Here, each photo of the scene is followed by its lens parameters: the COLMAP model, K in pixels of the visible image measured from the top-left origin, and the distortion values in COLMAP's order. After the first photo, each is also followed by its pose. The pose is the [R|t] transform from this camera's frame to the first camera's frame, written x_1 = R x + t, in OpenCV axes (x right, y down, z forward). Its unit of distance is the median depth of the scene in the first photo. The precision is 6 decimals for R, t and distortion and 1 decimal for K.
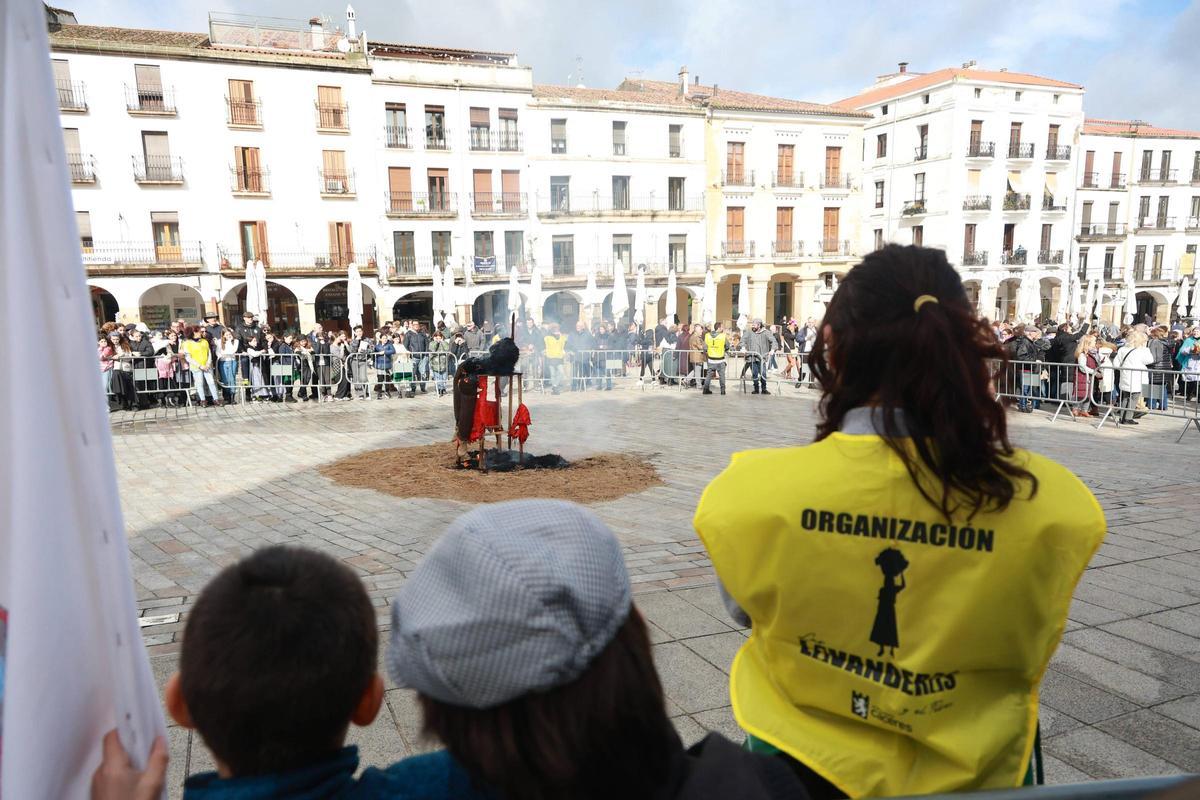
lens RADIAL K [[803.6, 0, 594.3], [0, 803.6, 392.6], [0, 0, 1]] dist [0.004722, 0.003978]
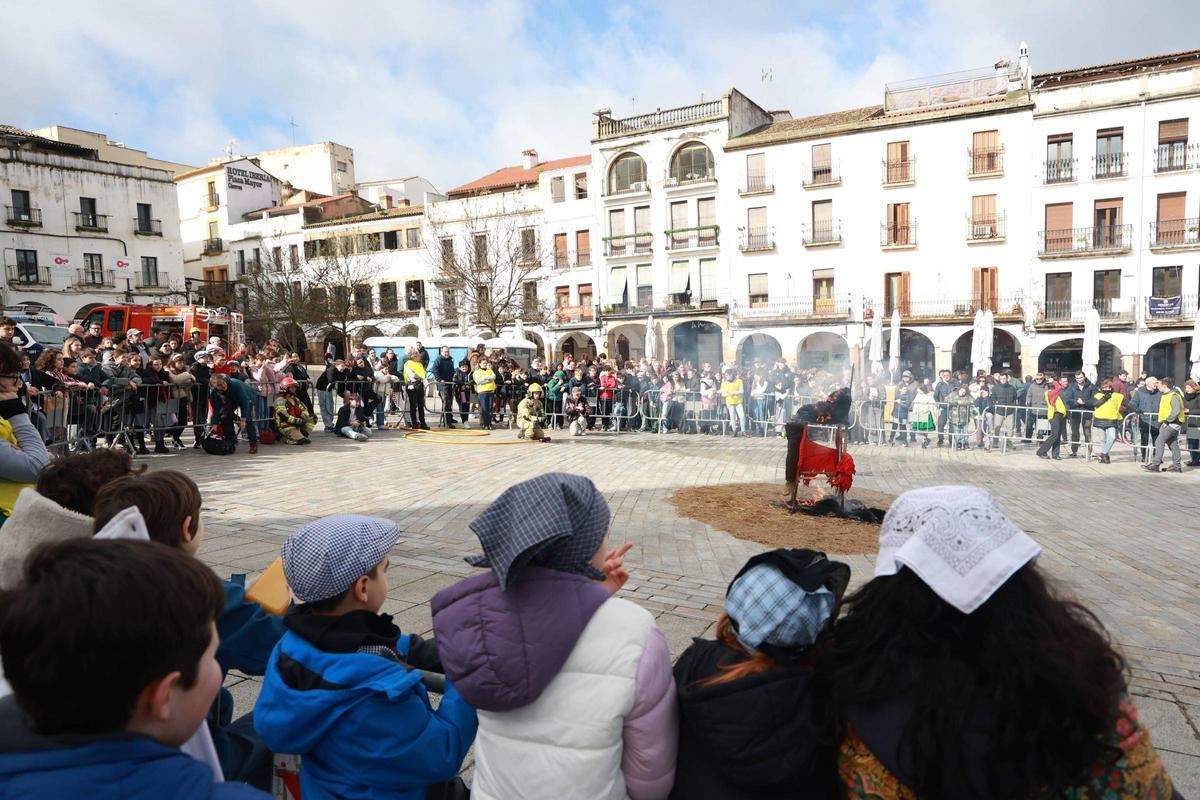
lens RADIAL K [[803.6, 0, 608.3], [0, 803.6, 406.7], [0, 0, 1]] dist [0.004722, 0.003978]
pose [[0.664934, 0.065274, -0.744045, 0.116794], [-0.093872, 0.995578, 0.003449, -0.005260], [0.740980, 0.067552, 0.668121, 0.022607]]
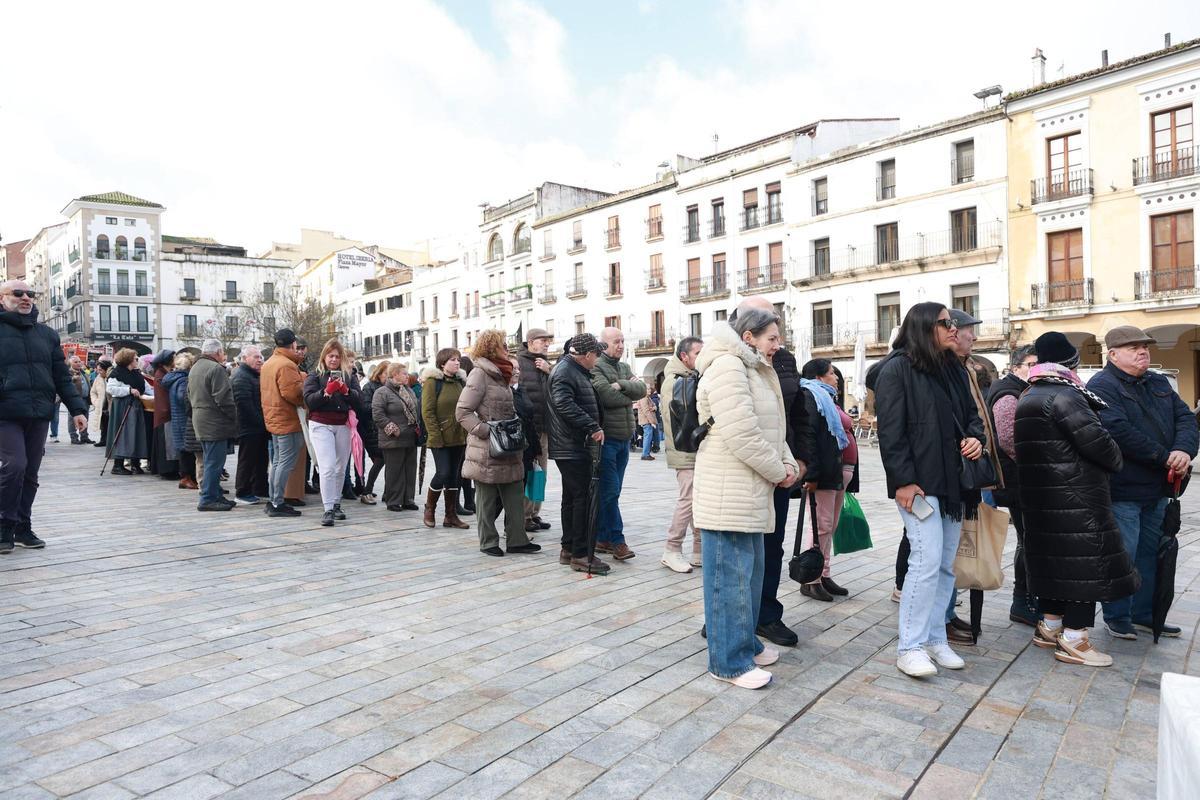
lens RADIAL K [[805.5, 0, 605.8], [0, 805.5, 397.0], [0, 0, 1]] dist [0.022694, -0.001593]
pose [[0.314272, 0.017090, -0.949179, 0.837957], [-0.127229, 0.991576, -0.024272, -0.041241], [0.940769, 0.128391, 0.313799, 0.559710]]
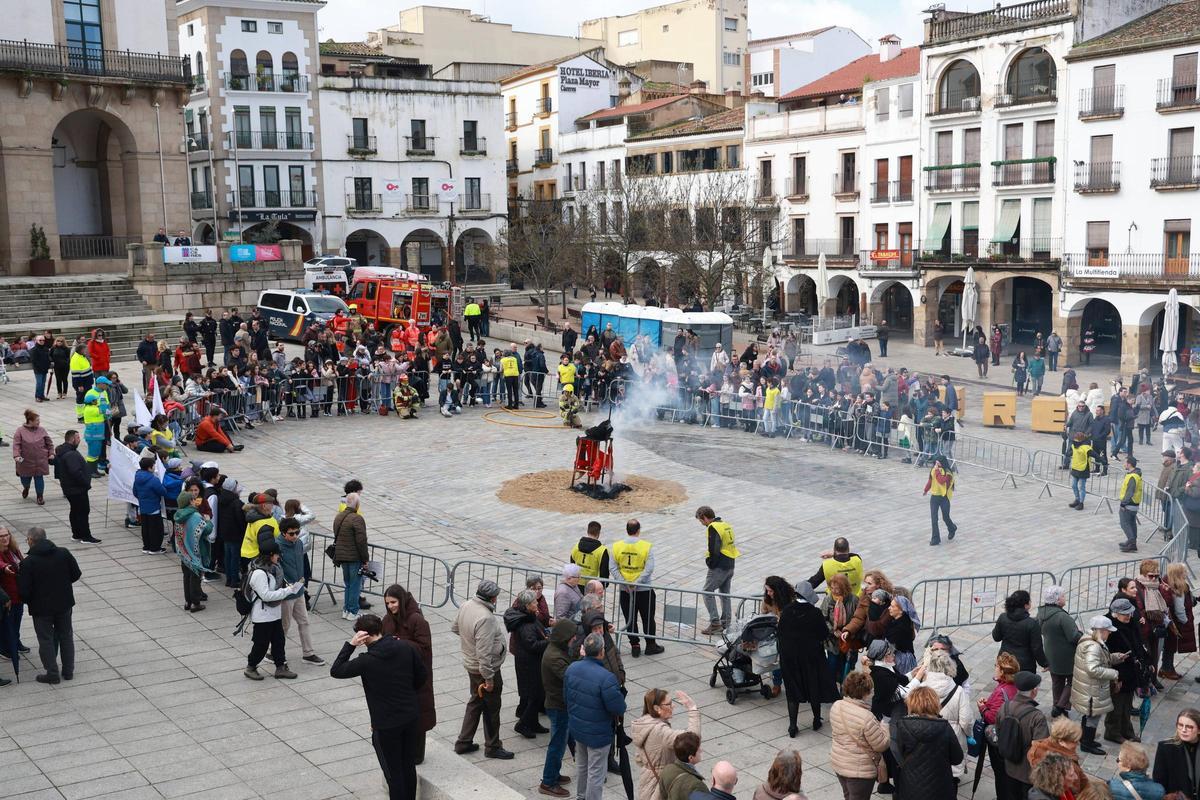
lens RADIAL K [[1254.9, 0, 605.4], [0, 1254.9, 398.2], [0, 0, 1]] dist [0.027944, 0.000000]
pose [[0.239016, 0.147188, -0.959795, 0.611180], [-0.133898, 0.983998, 0.117555, -0.105702], [0.961739, 0.100418, 0.254900, 0.073775]]
